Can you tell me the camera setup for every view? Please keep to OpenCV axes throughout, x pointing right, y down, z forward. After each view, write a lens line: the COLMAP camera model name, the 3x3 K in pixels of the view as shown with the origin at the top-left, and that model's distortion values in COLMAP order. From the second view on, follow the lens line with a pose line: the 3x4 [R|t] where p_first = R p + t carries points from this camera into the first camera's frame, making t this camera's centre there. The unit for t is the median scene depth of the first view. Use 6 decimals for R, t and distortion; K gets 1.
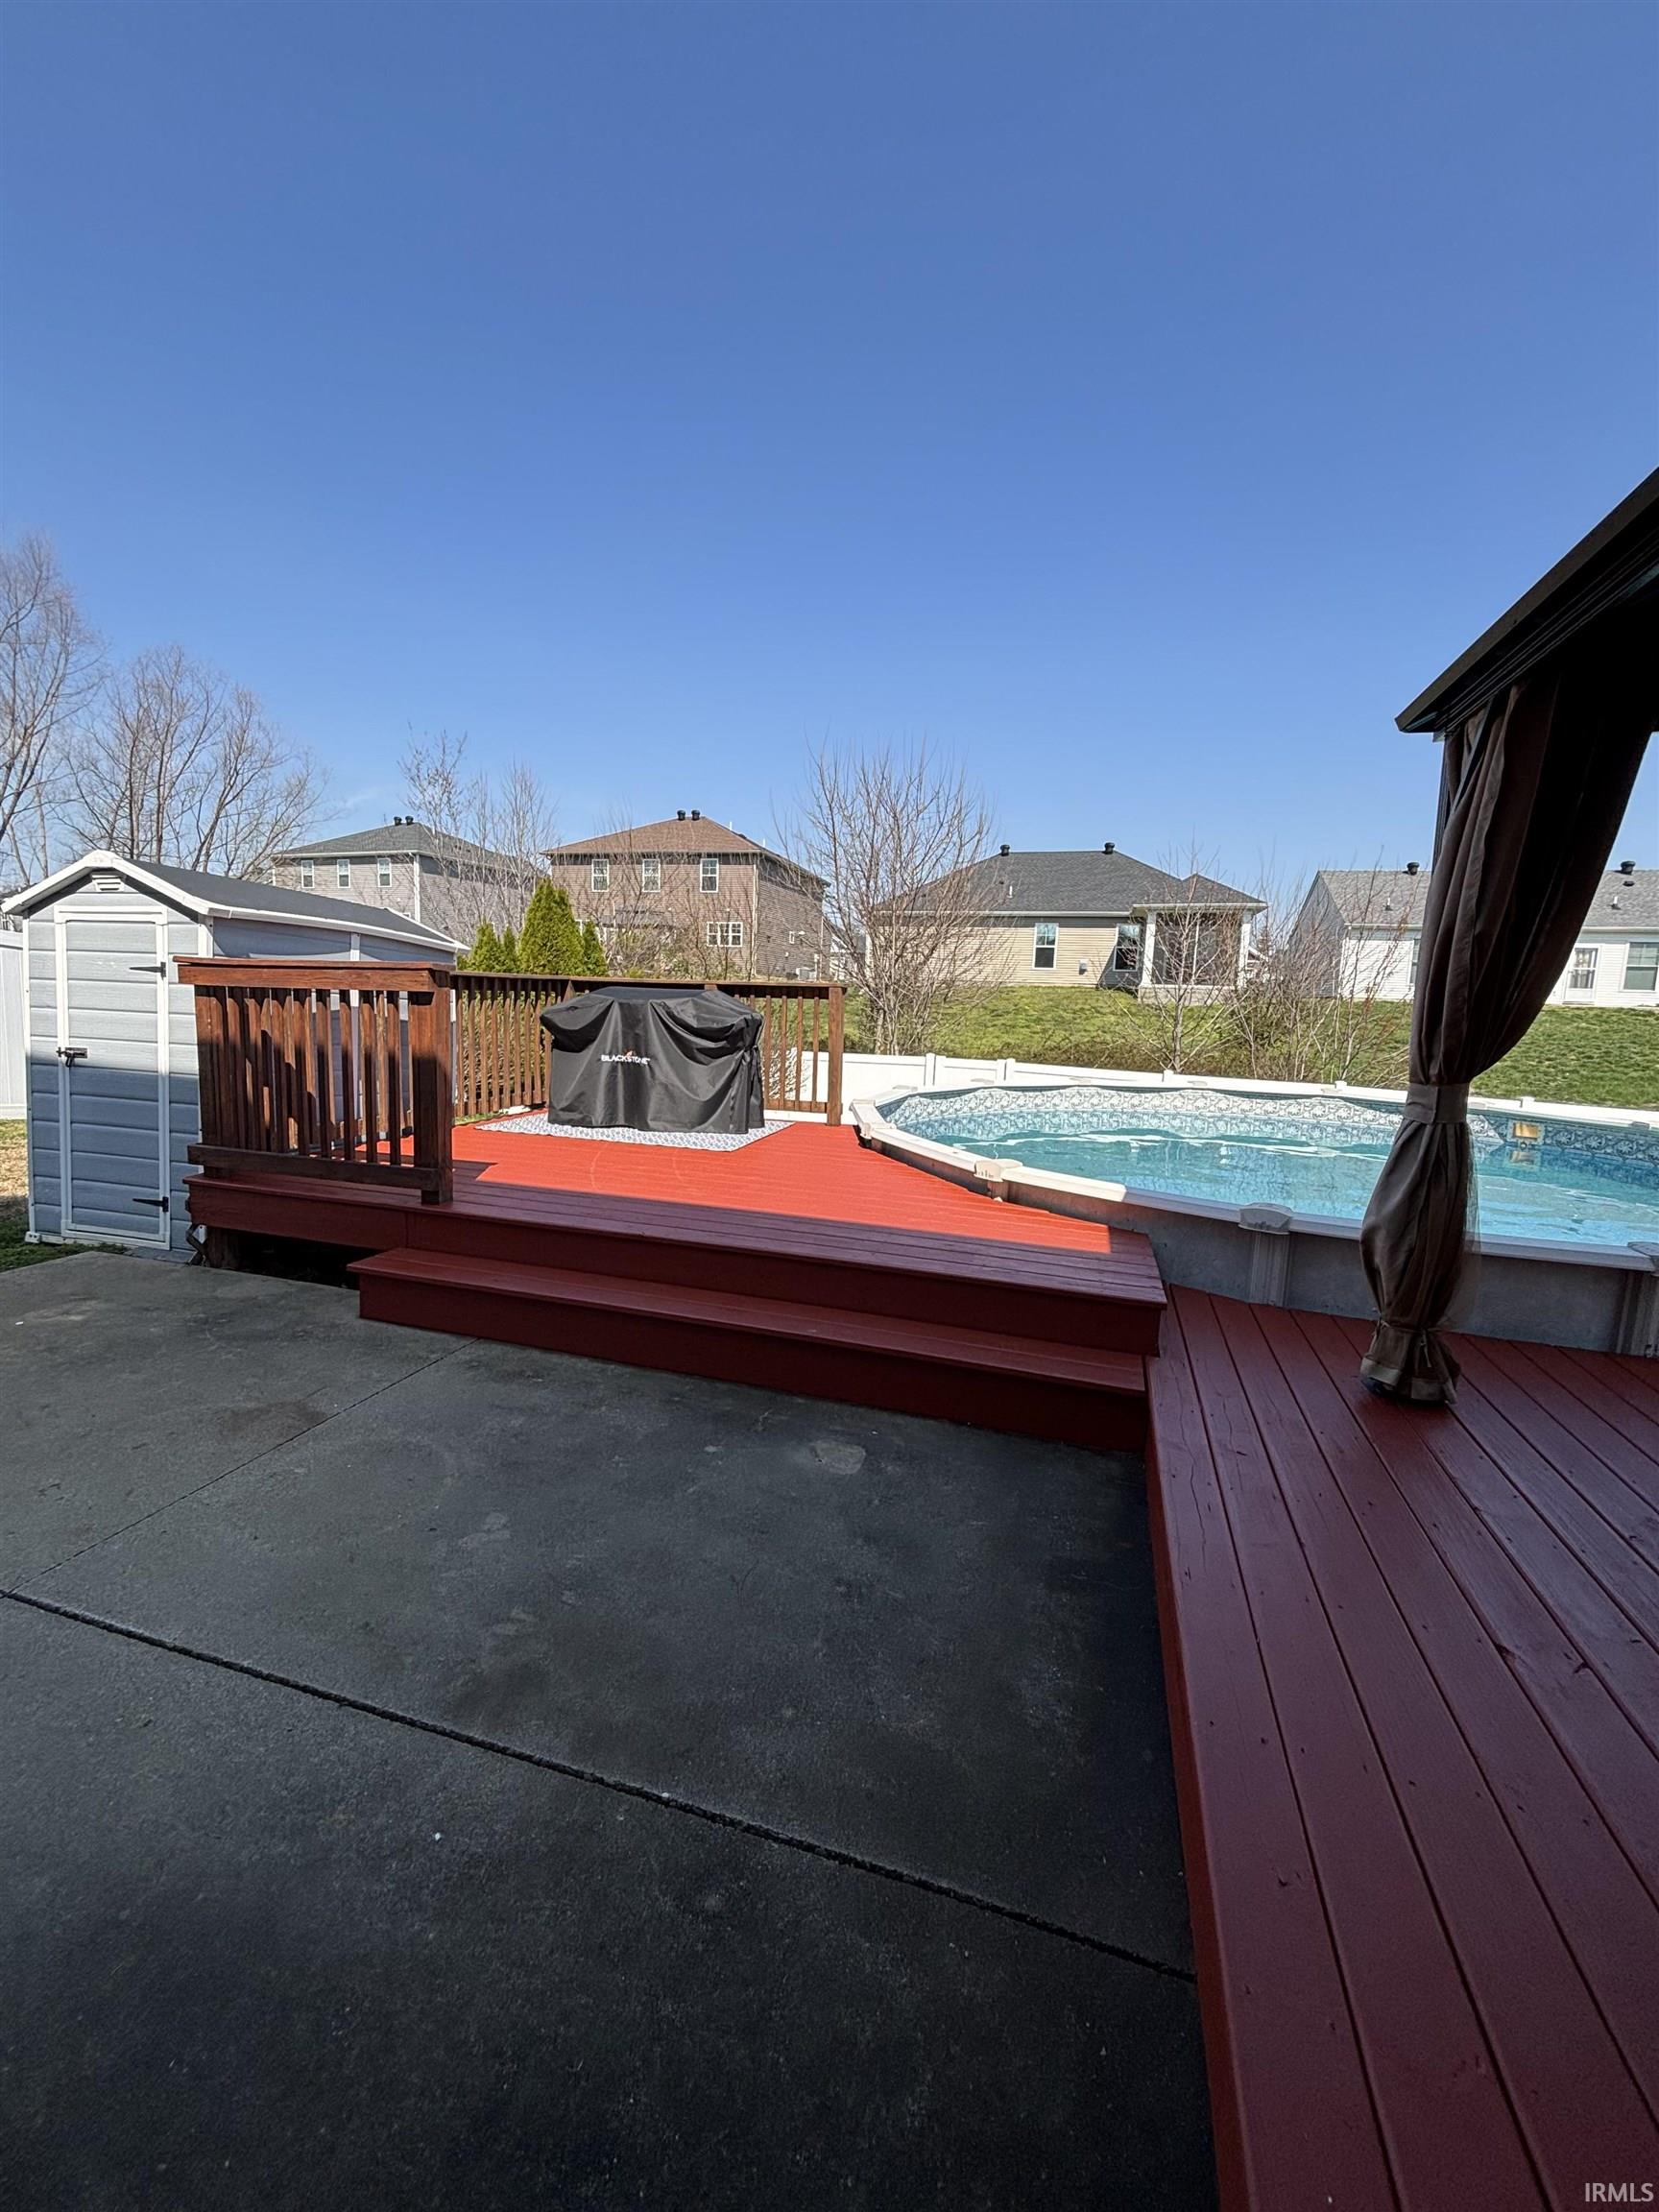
lens RADIAL K [[887.9, 0, 834.4], [0, 887.9, 1102.3], [0, 0, 1]] dist [-0.002163, 0.000170]
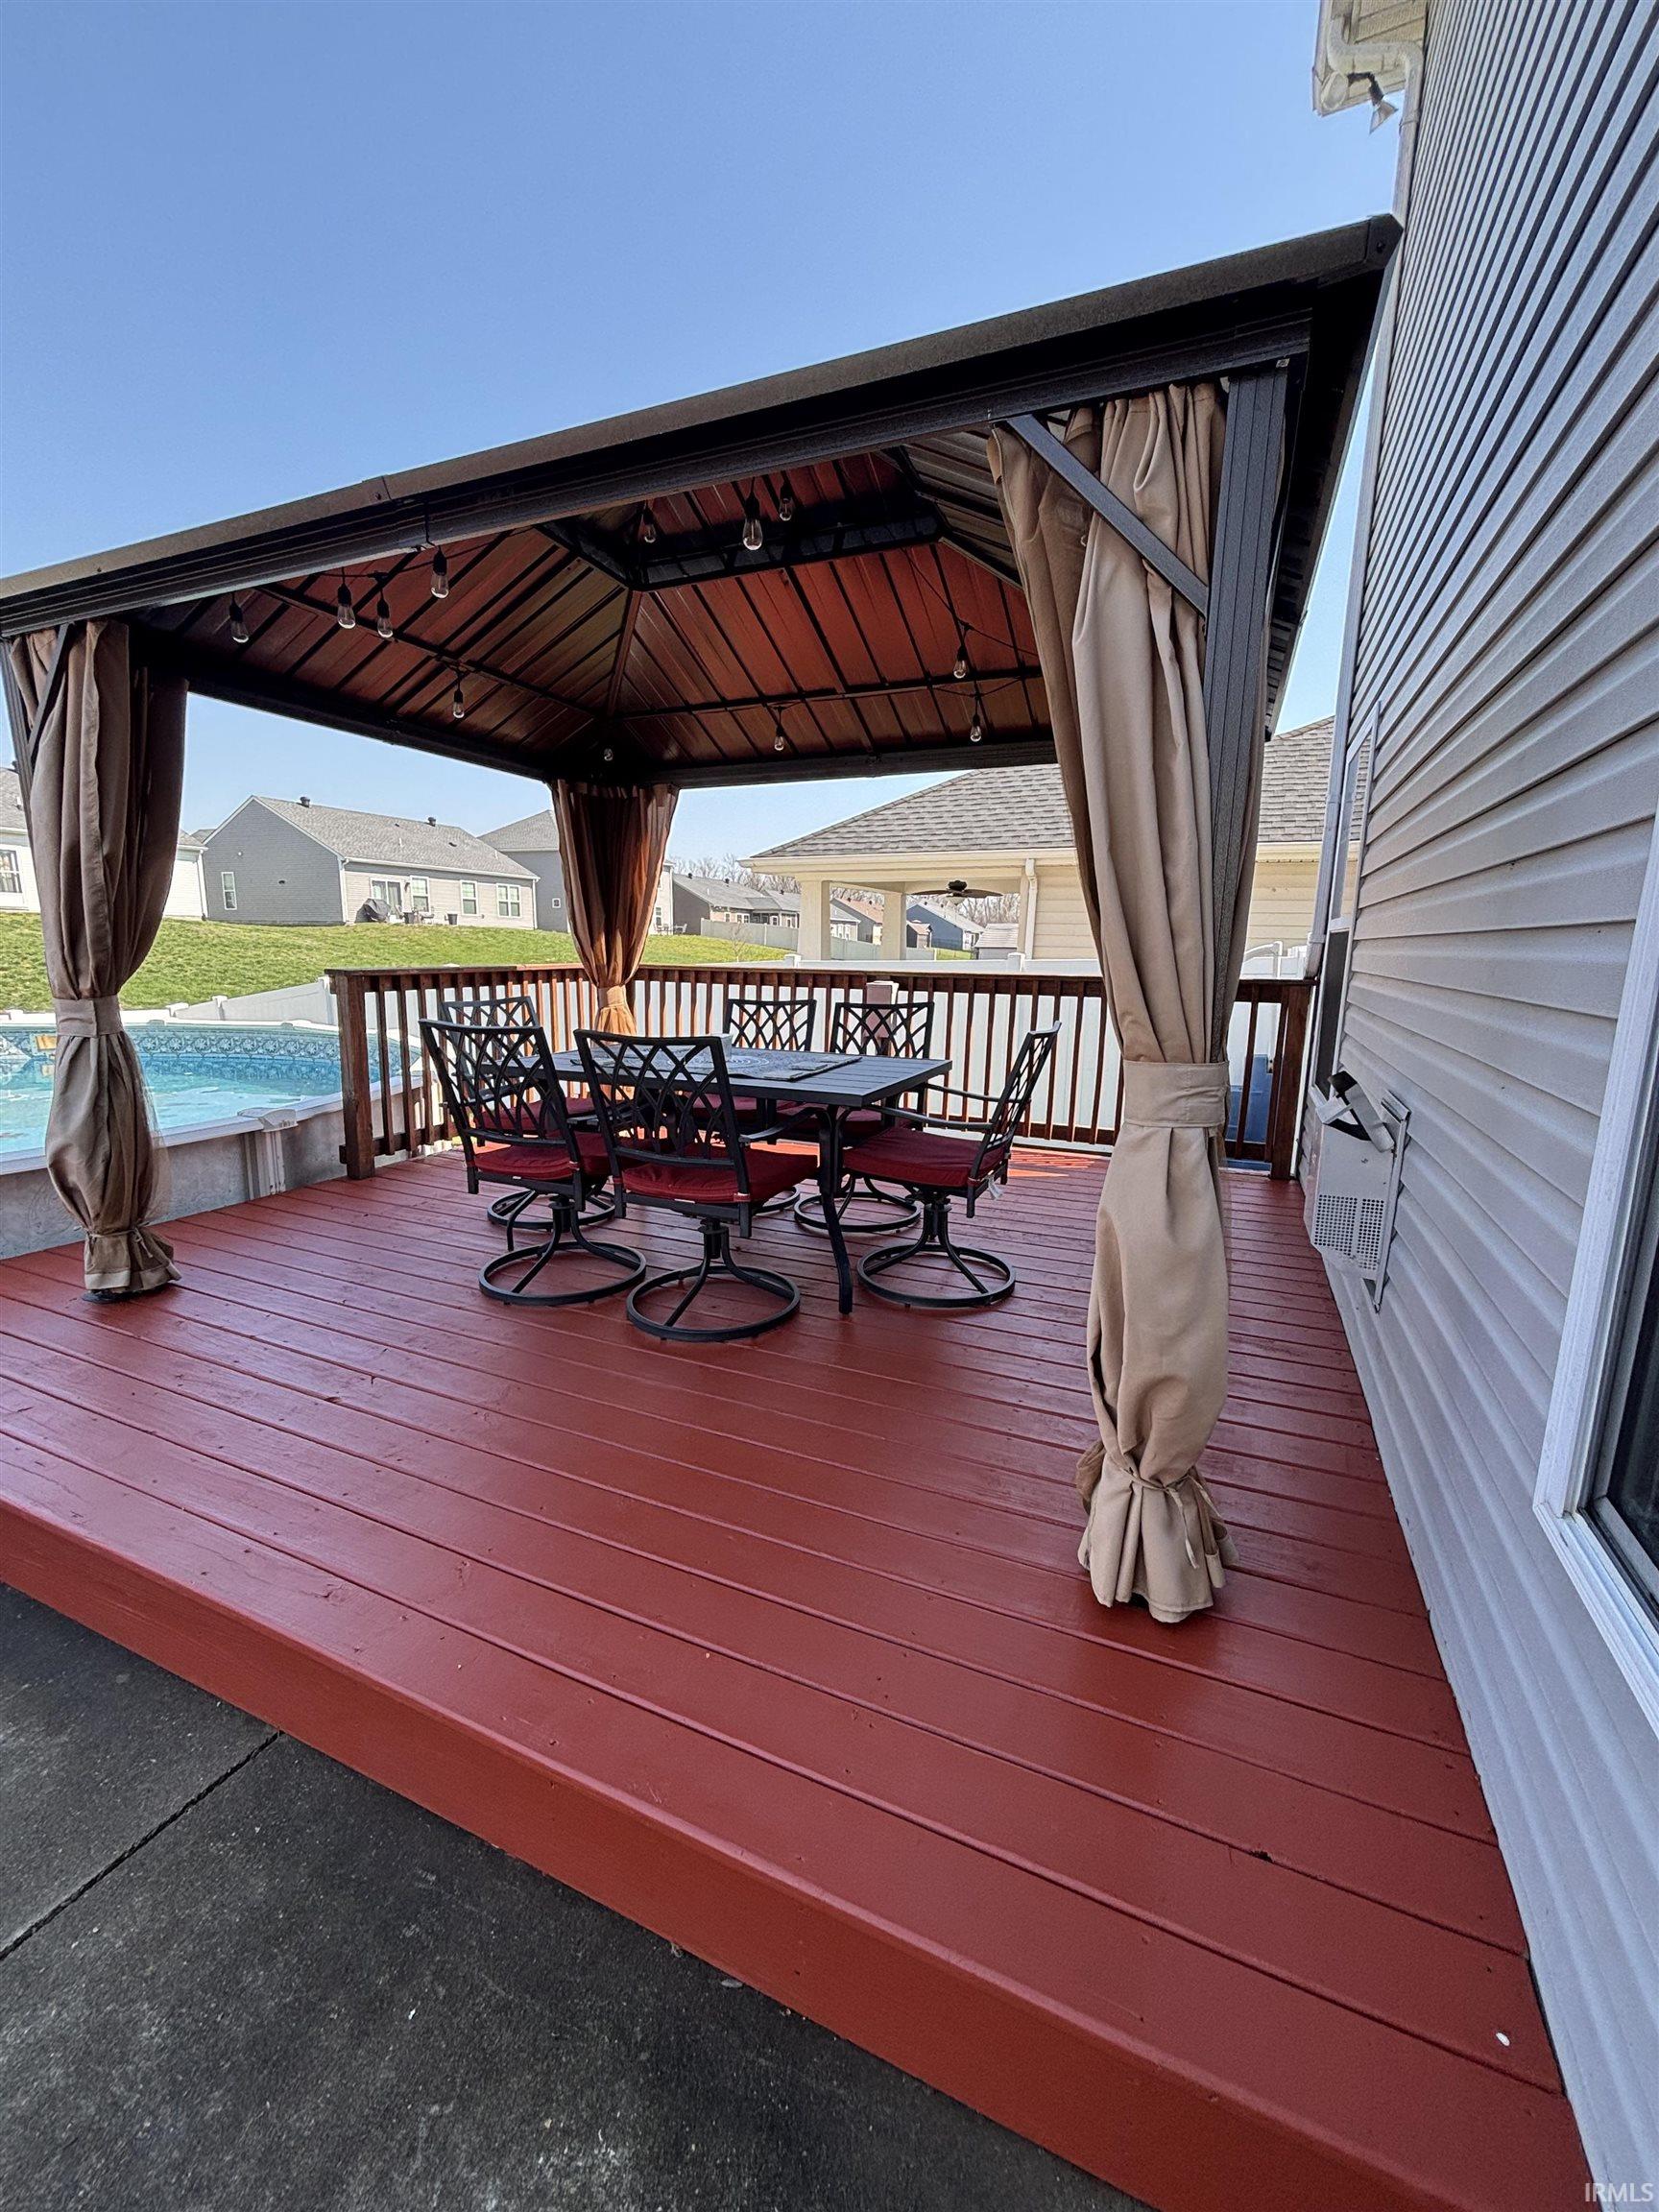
lens RADIAL K [[887.9, 0, 835.4], [0, 887.9, 1106.8], [0, 0, 1]] dist [-0.002163, 0.000170]
pose [[0.122700, -0.213305, 0.969250, -0.240002], [0.105017, 0.973937, 0.201042, -0.013047], [-0.986872, 0.077120, 0.141903, -0.003538]]
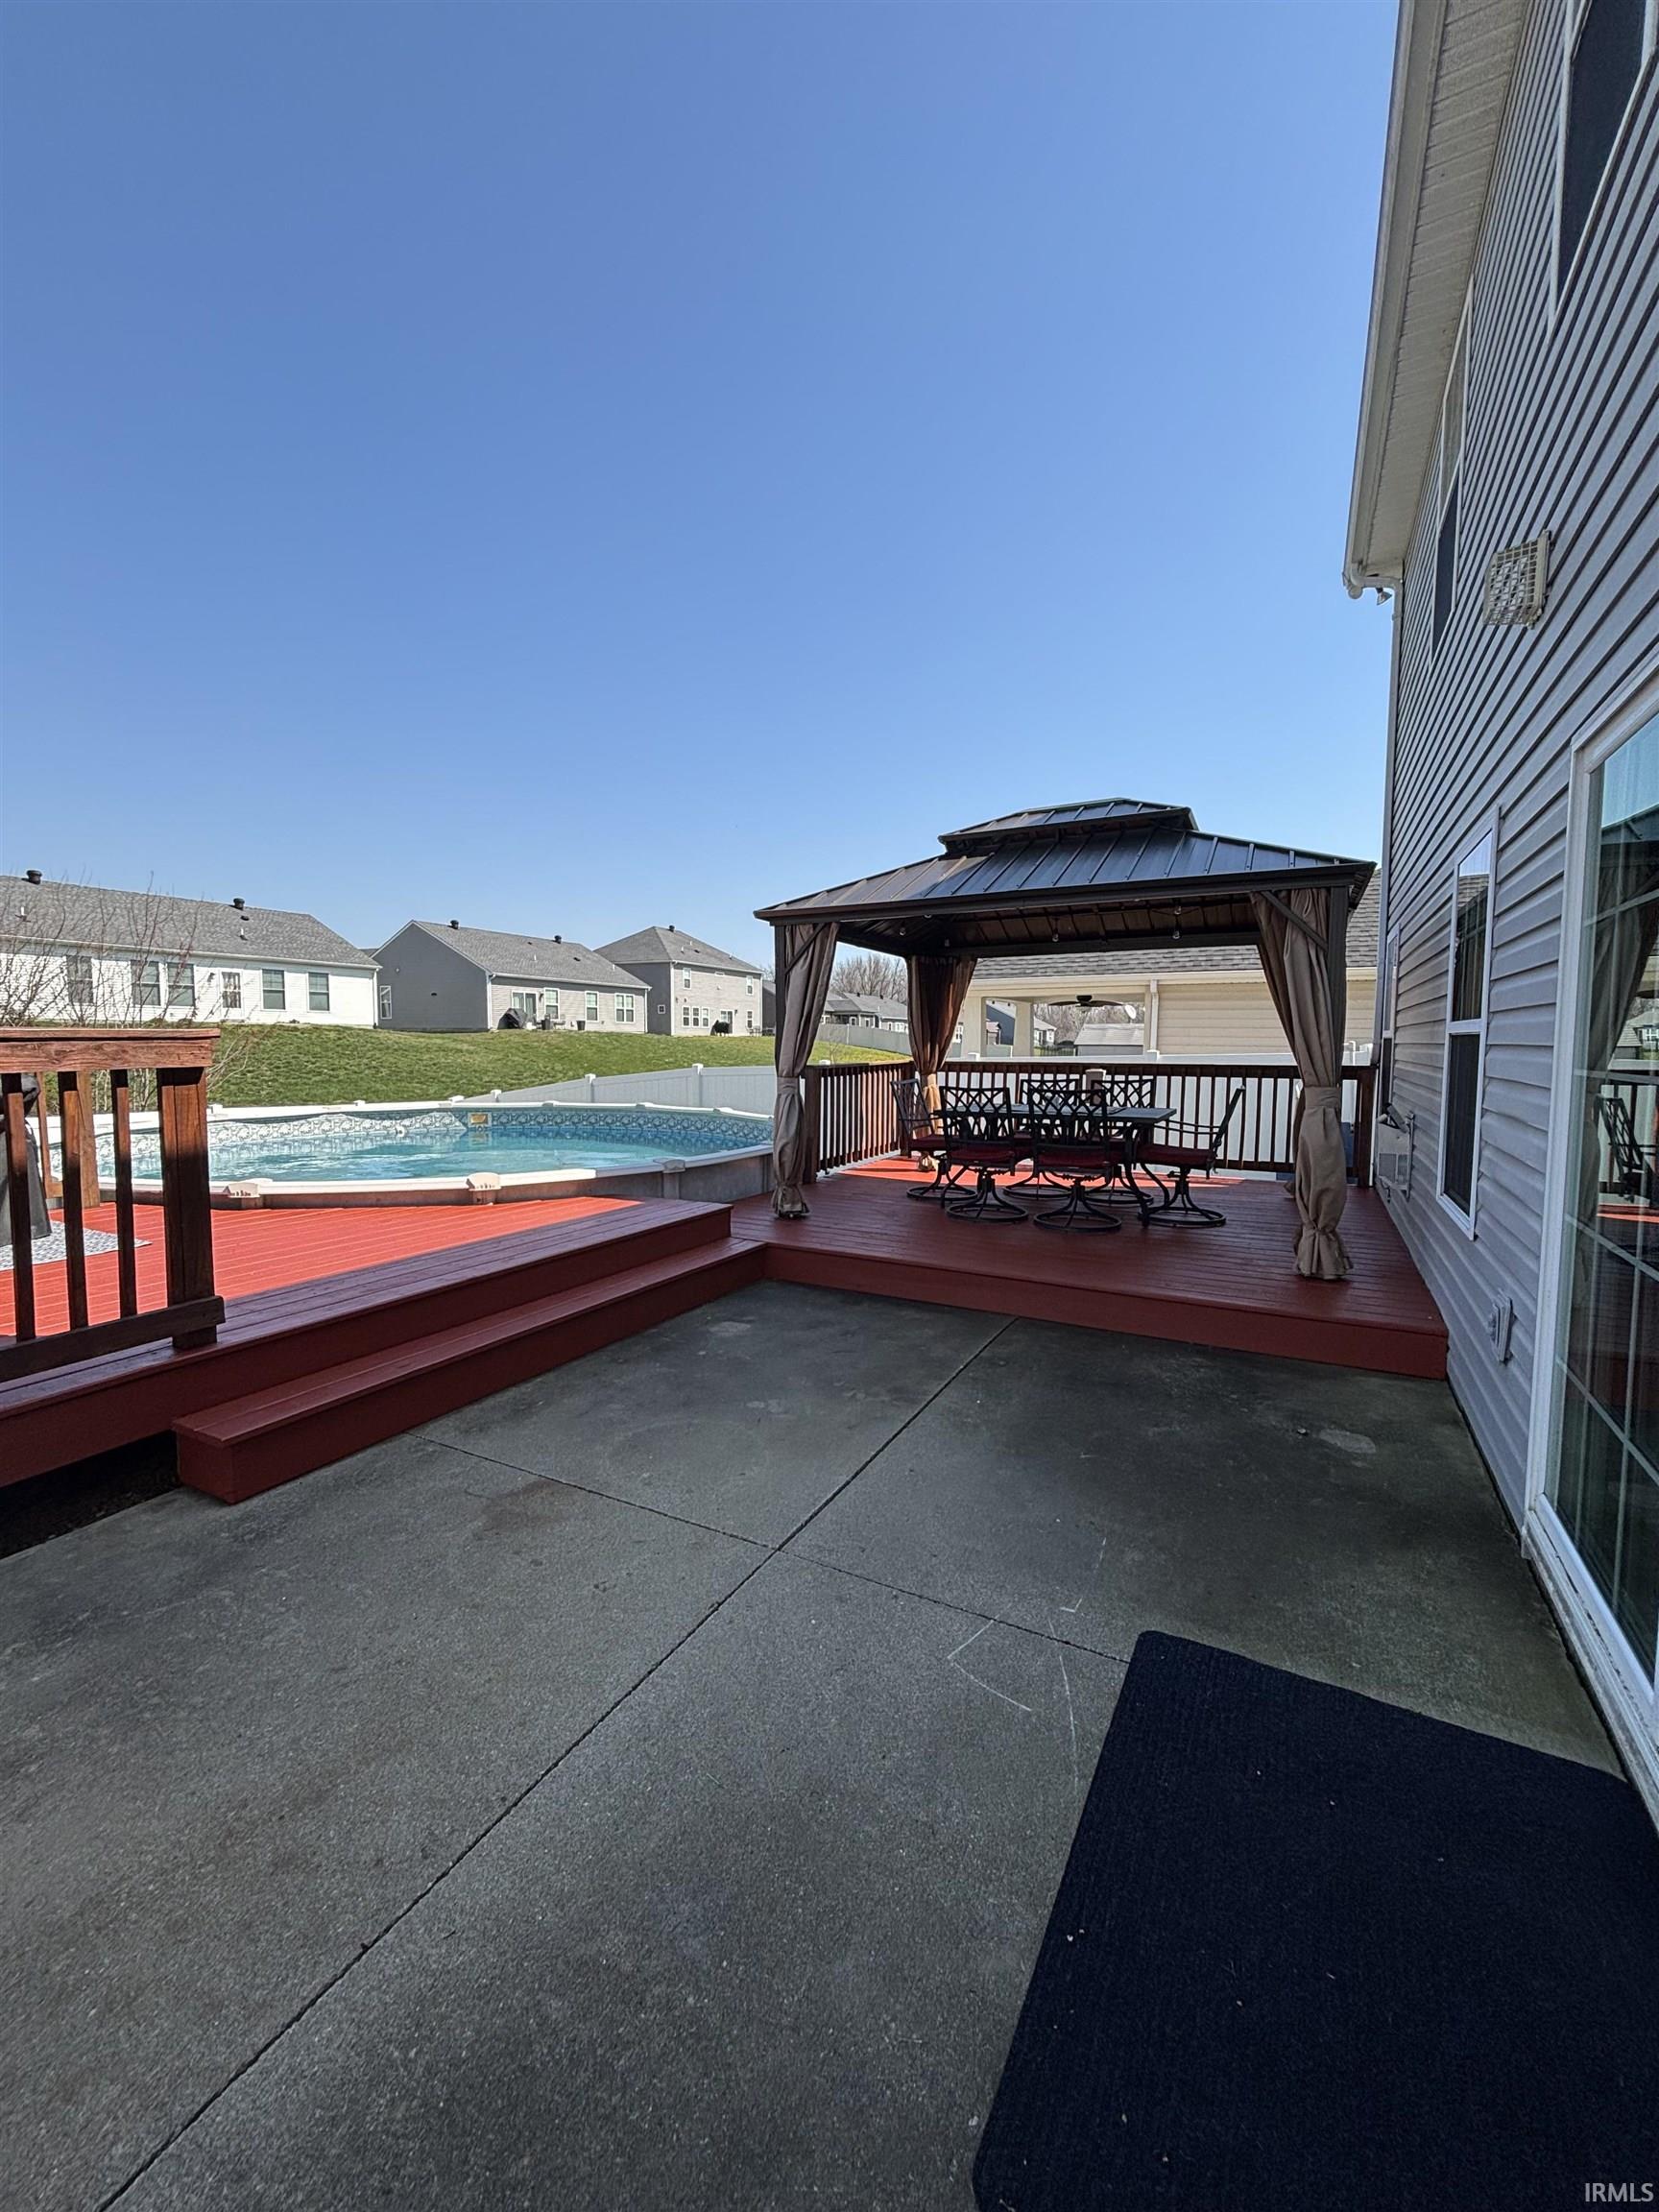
lens RADIAL K [[887.9, 0, 828.3], [0, 887.9, 1107.2], [0, 0, 1]] dist [-0.002163, 0.000170]
pose [[0.194082, -0.108073, 0.975014, -1.466060], [0.117995, 0.989269, 0.086165, -0.122259], [-0.973863, 0.098323, 0.204751, 0.424508]]
